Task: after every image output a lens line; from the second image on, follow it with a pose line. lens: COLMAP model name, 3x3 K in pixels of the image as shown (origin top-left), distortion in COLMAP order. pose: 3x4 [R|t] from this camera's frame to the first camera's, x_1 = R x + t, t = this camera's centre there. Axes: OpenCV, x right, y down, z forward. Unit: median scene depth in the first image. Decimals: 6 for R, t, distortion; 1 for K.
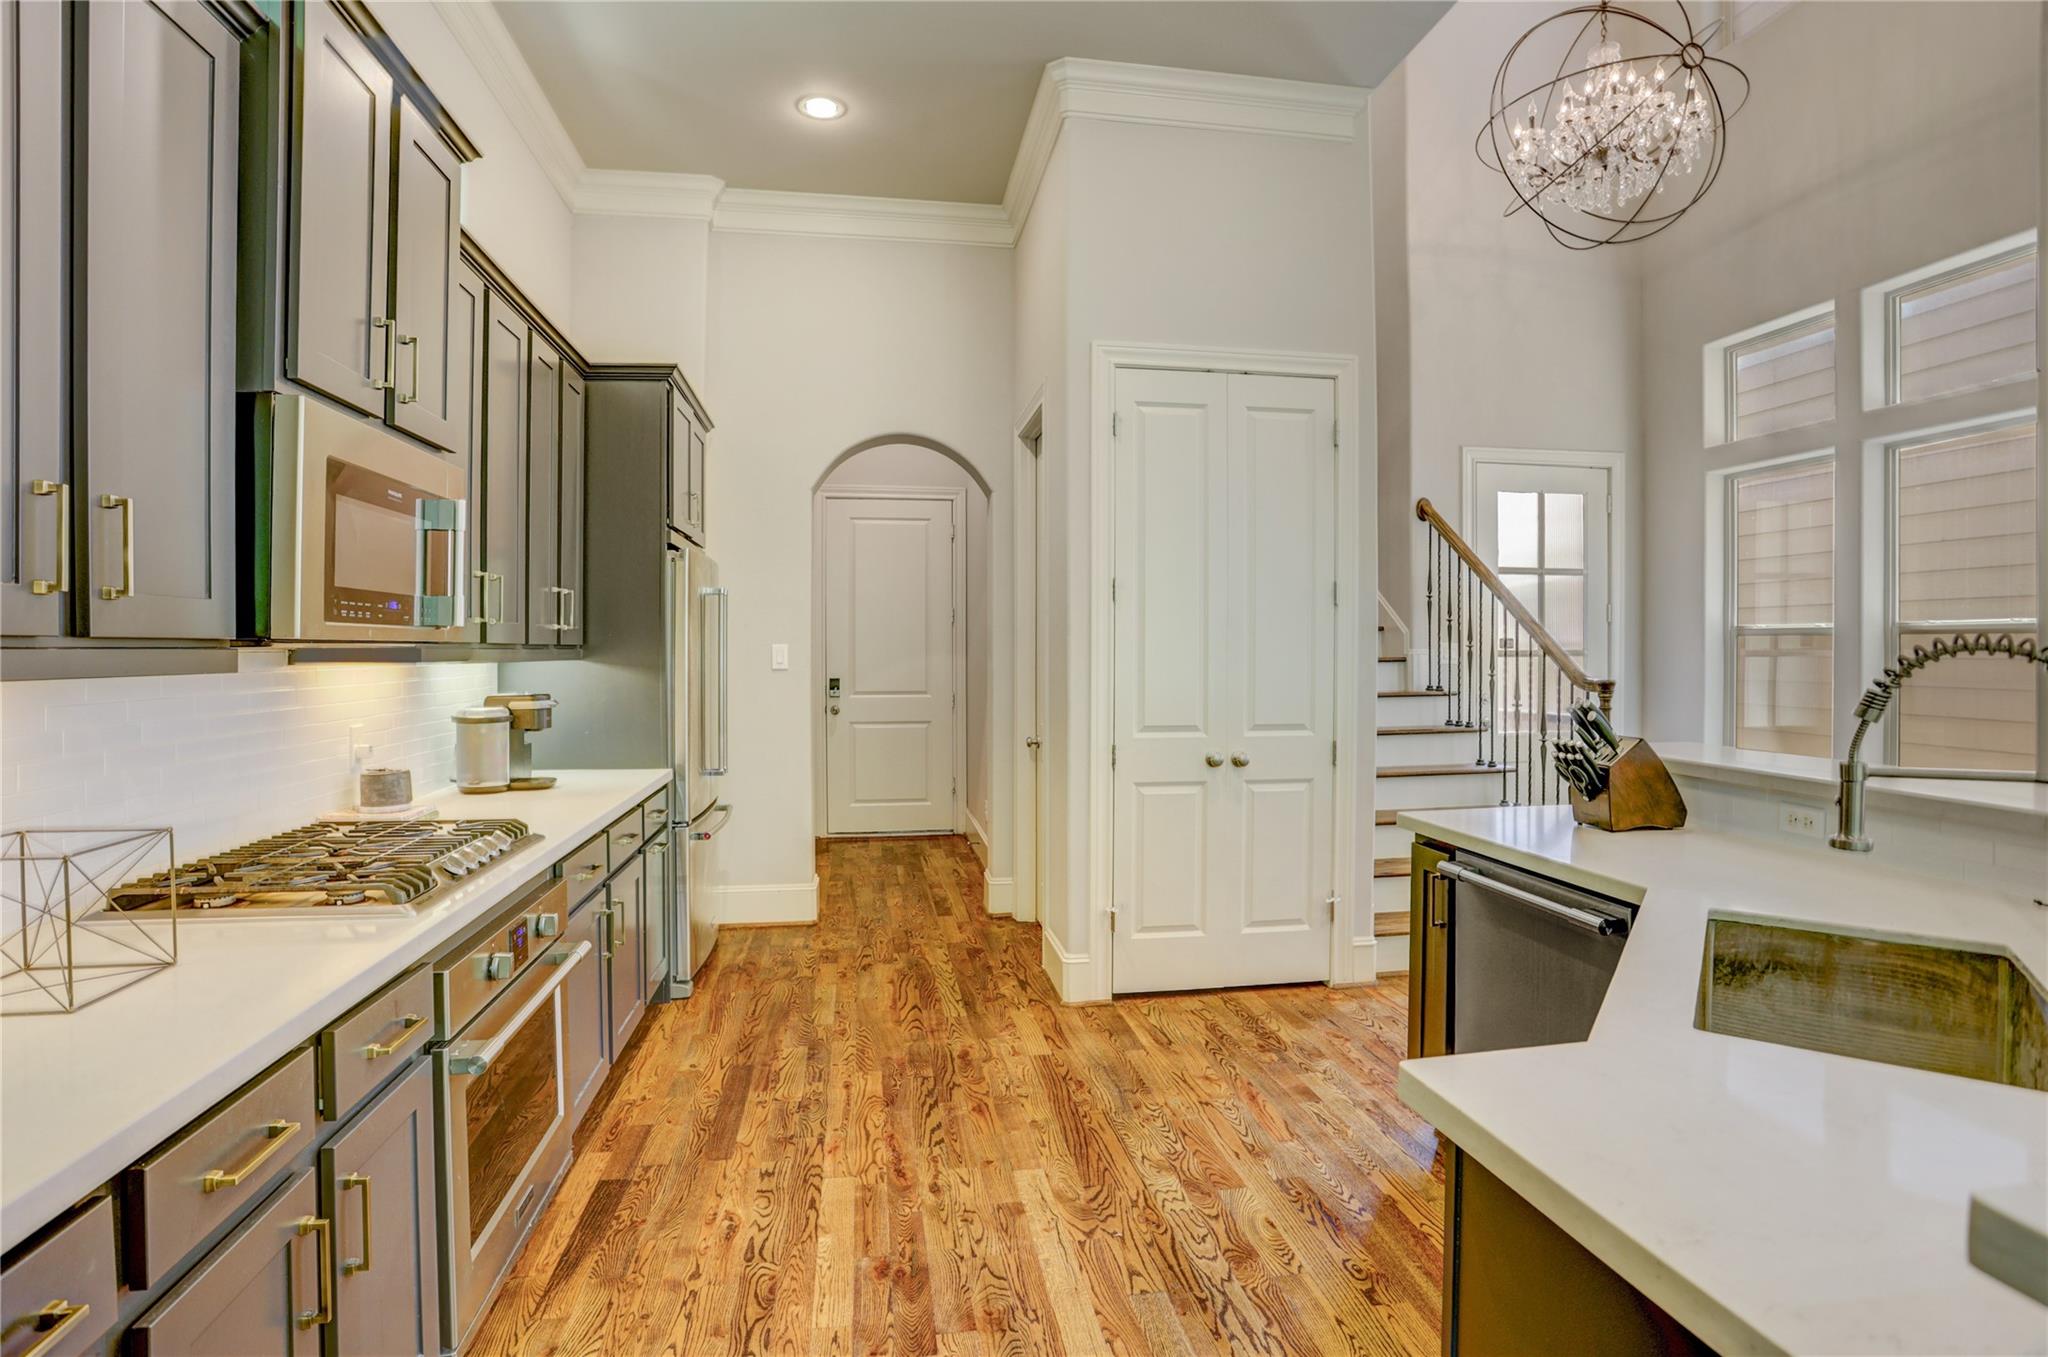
lens RADIAL K [[1035.4, 0, 1028.2], [0, 1035.4, 661.5], [0, 0, 1]] dist [-0.075663, 0.027185]
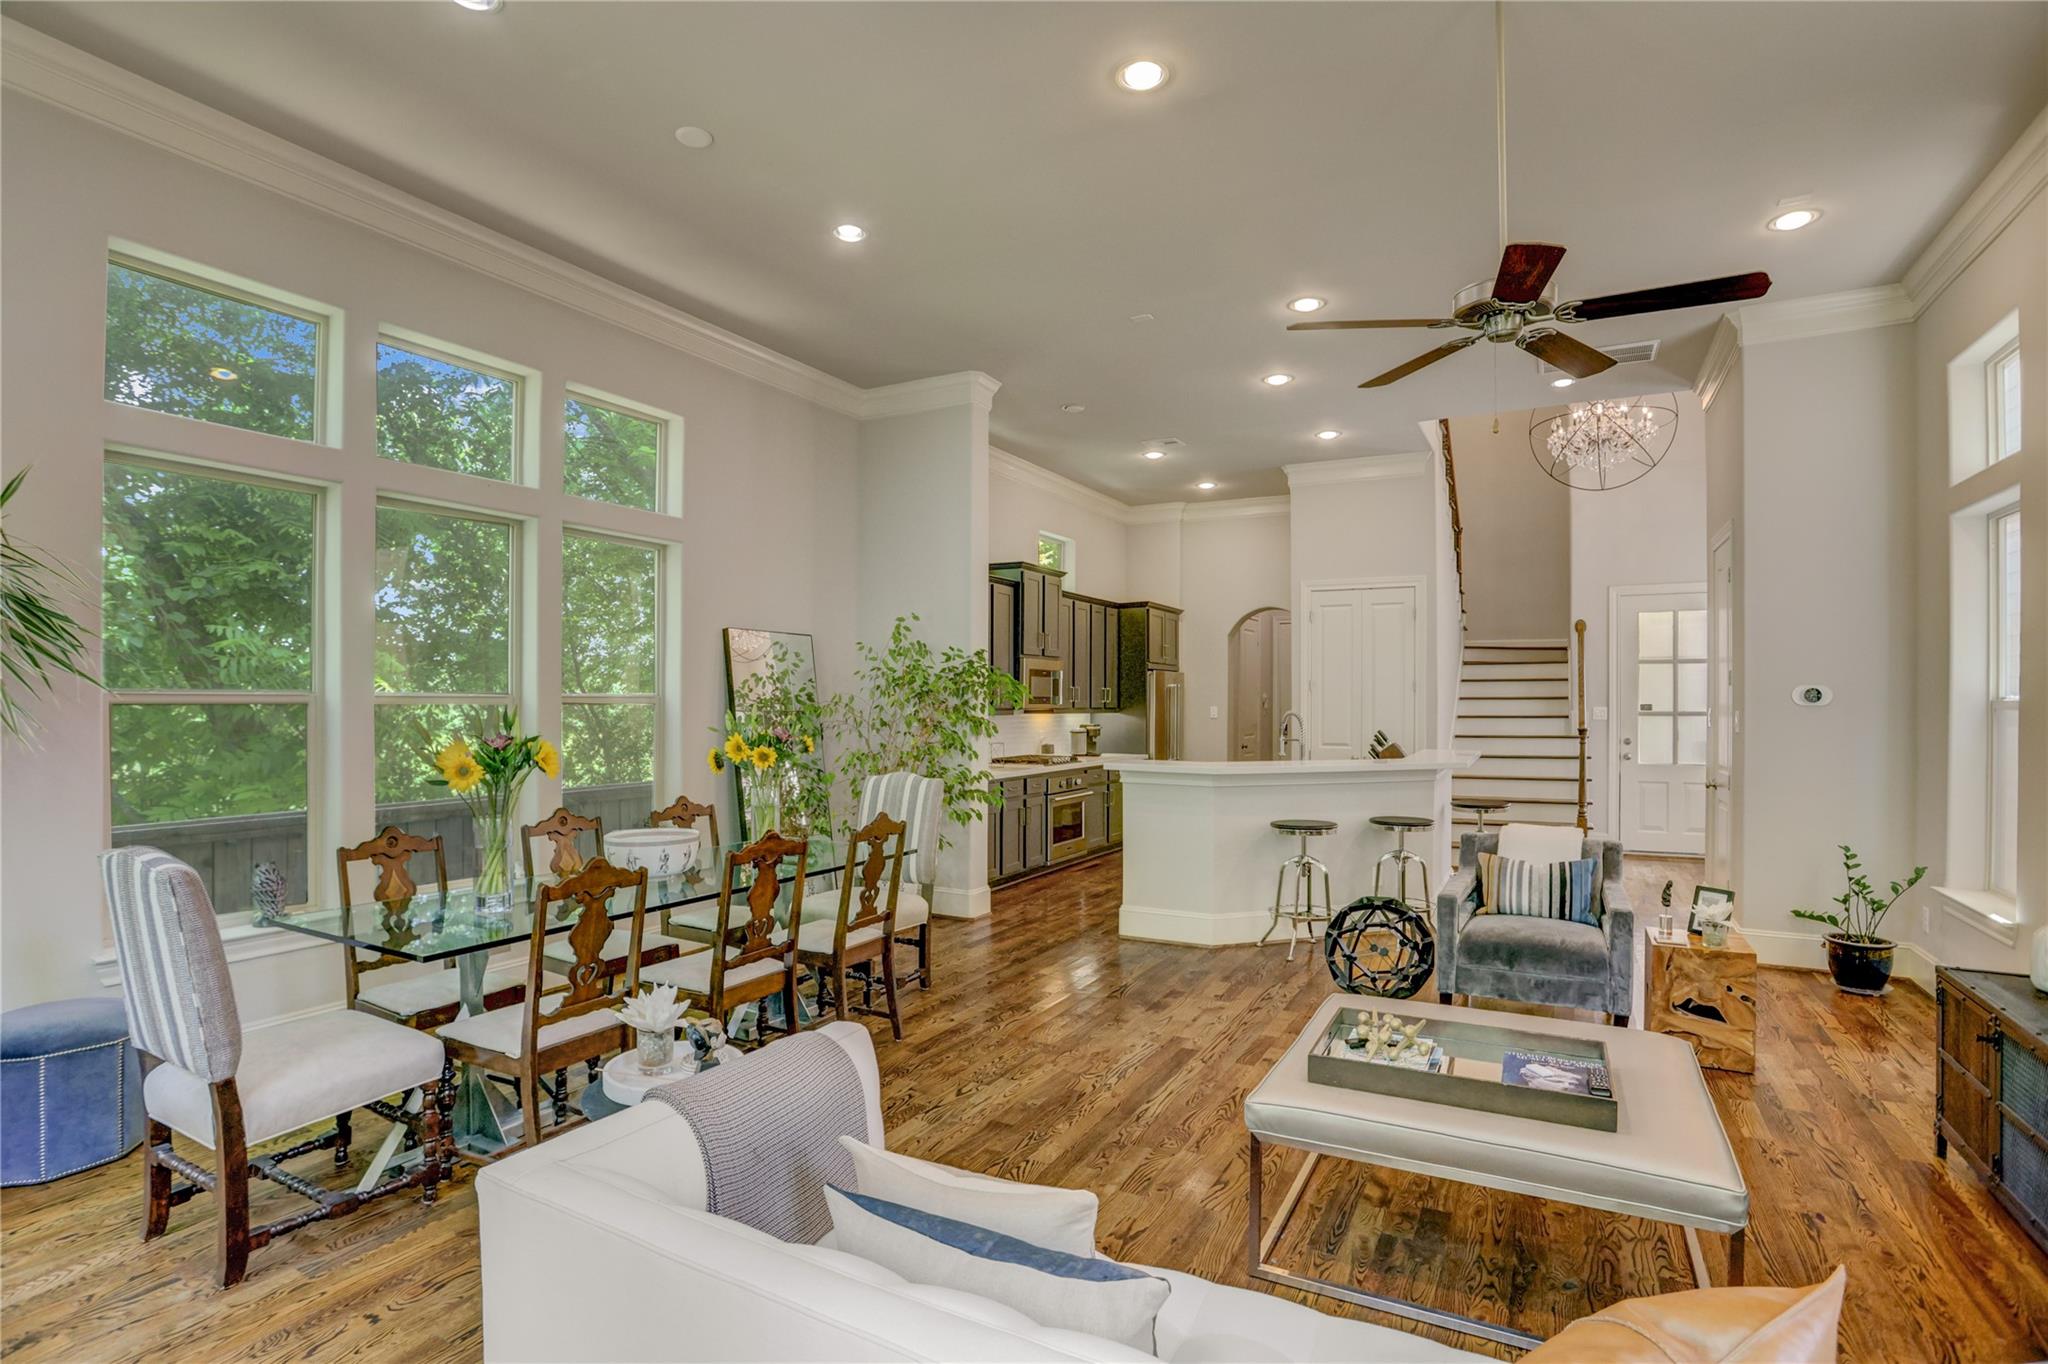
lens RADIAL K [[1010.8, 0, 1024.0], [0, 1010.8, 682.0], [0, 0, 1]] dist [-0.034926, 0.000454]
pose [[0.794425, -0.009693, -0.607285, 1.287778], [-0.009427, 0.999555, -0.028286, -0.007219], [0.607289, 0.028196, 0.793980, -1.656945]]
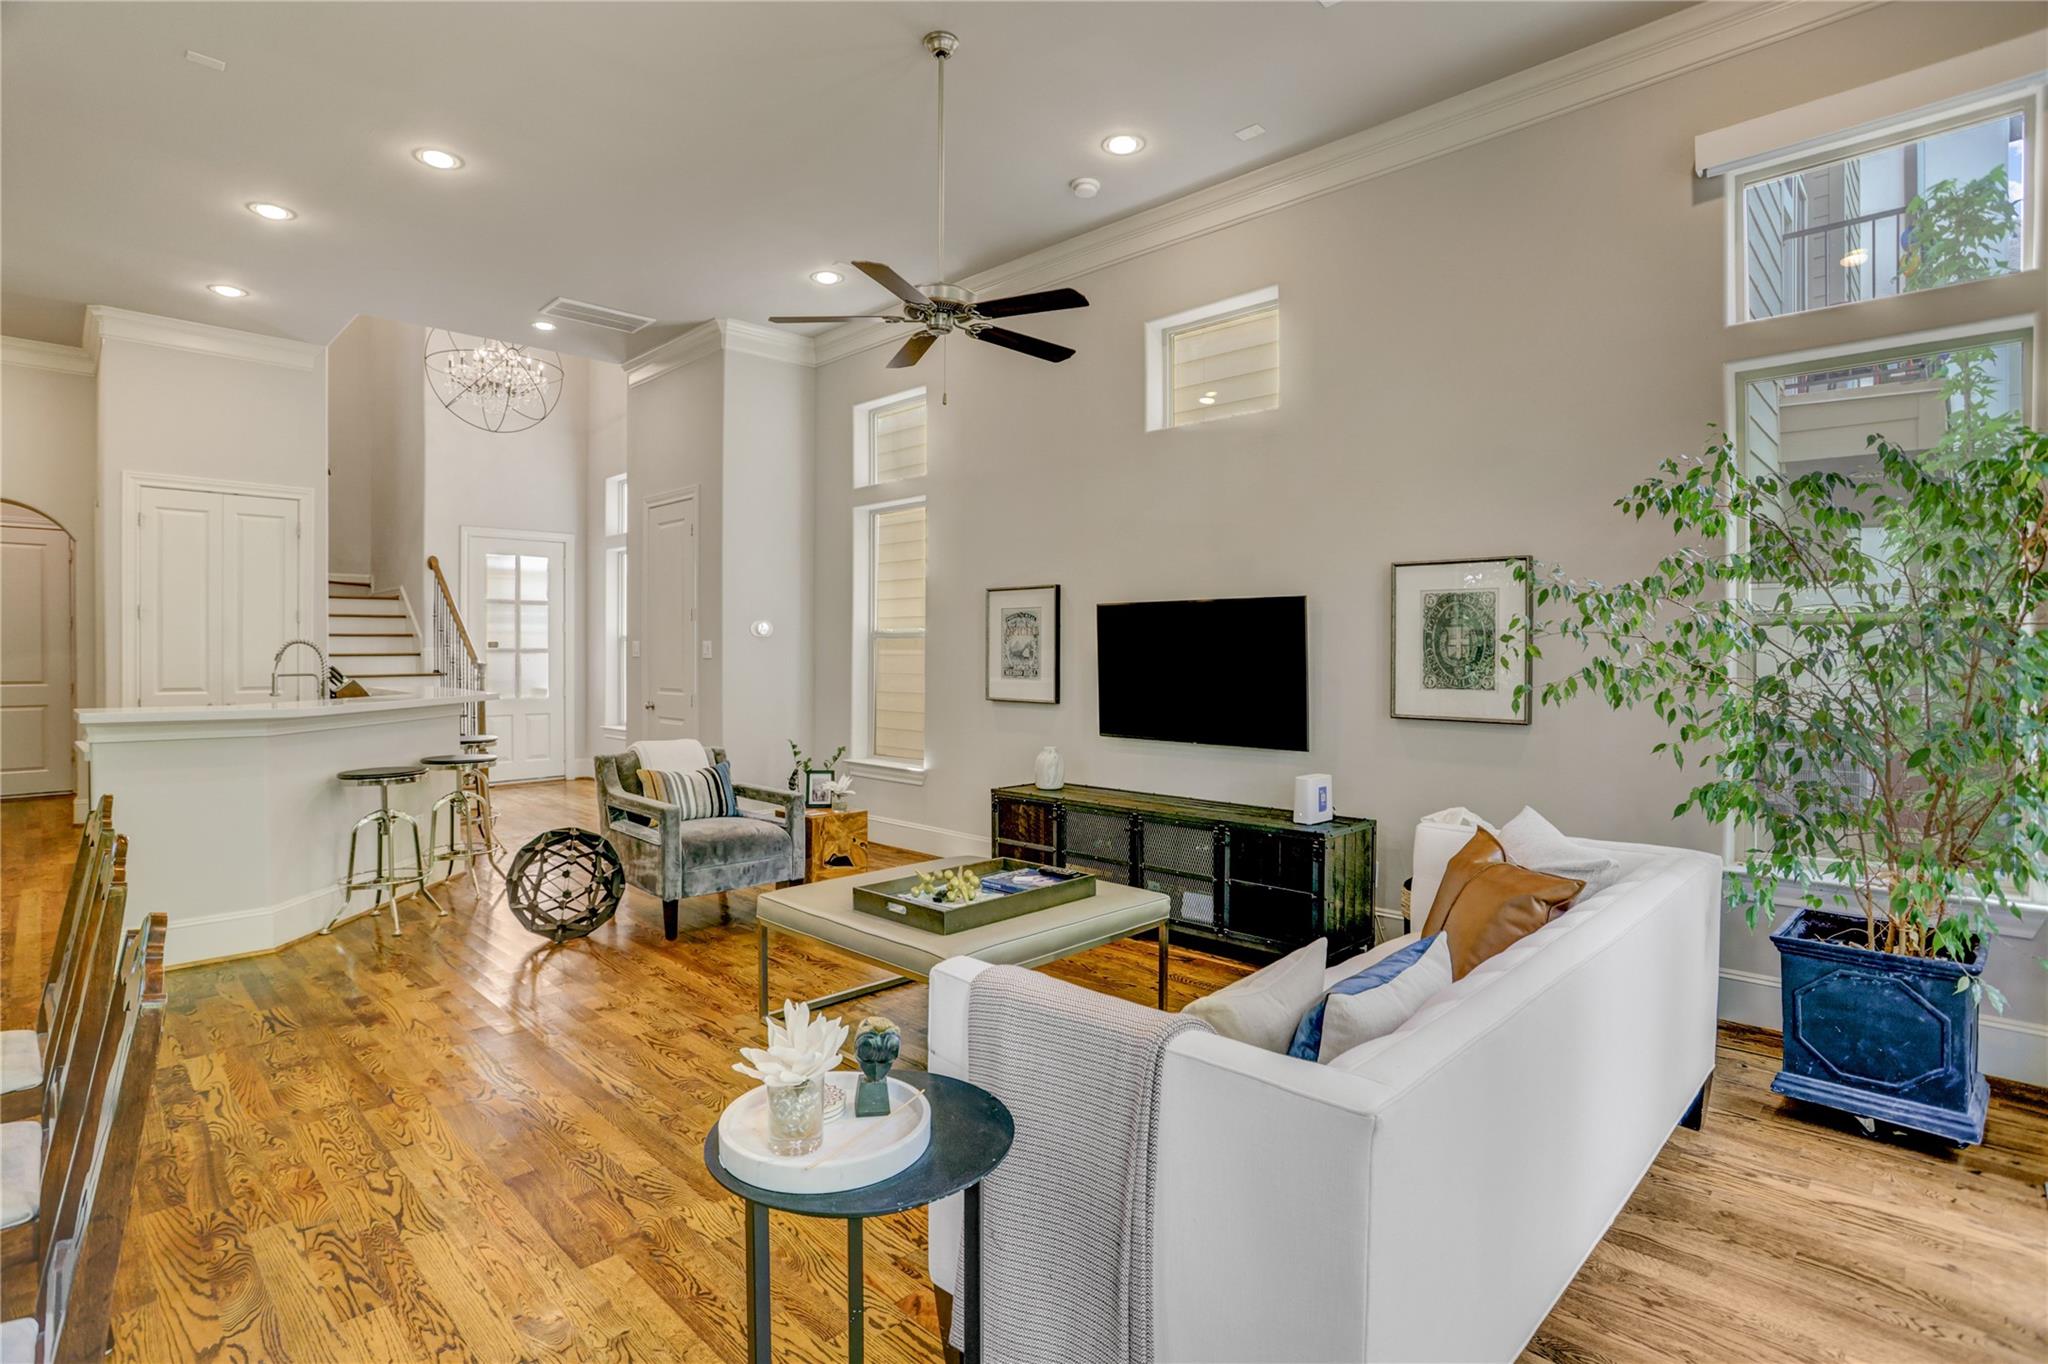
lens RADIAL K [[1005.1, 0, 1017.7], [0, 1005.1, 654.4], [0, 0, 1]] dist [-0.045614, 0.023744]
pose [[0.810561, -0.001414, 0.585652, 0.420422], [0.007476, 0.999941, -0.007933, 0.036868], [-0.585606, 0.010808, 0.810524, -1.667783]]
